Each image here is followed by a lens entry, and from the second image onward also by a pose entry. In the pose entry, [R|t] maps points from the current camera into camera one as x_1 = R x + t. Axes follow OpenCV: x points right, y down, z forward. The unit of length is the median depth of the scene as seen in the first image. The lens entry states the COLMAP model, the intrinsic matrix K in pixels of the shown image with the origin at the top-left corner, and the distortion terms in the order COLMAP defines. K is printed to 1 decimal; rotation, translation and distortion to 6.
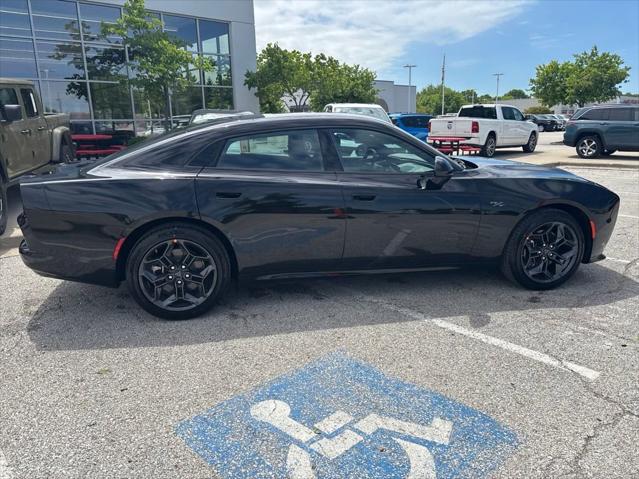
lens RADIAL K [[483.5, 0, 317.4], [0, 483.5, 239.1], [0, 0, 1]] dist [0.046691, -0.055083]
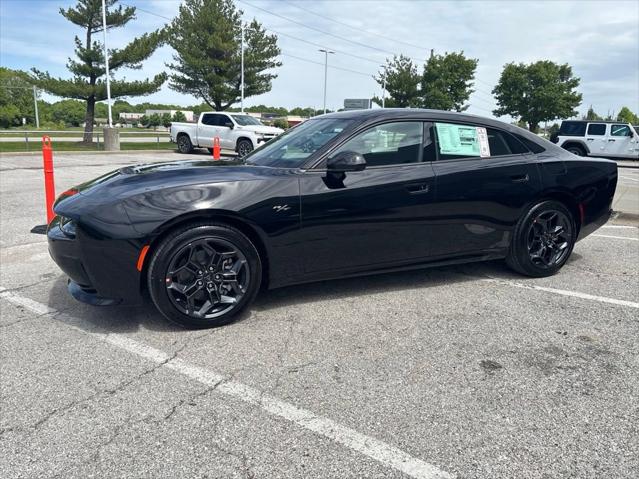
lens RADIAL K [[483.5, 0, 317.1], [0, 483.5, 233.4], [0, 0, 1]] dist [0.046691, -0.055083]
pose [[-0.980132, 0.036288, -0.194999, 0.387891], [-0.052144, 0.901399, 0.429838, -0.535881], [0.191369, 0.431466, -0.881598, 2.316493]]
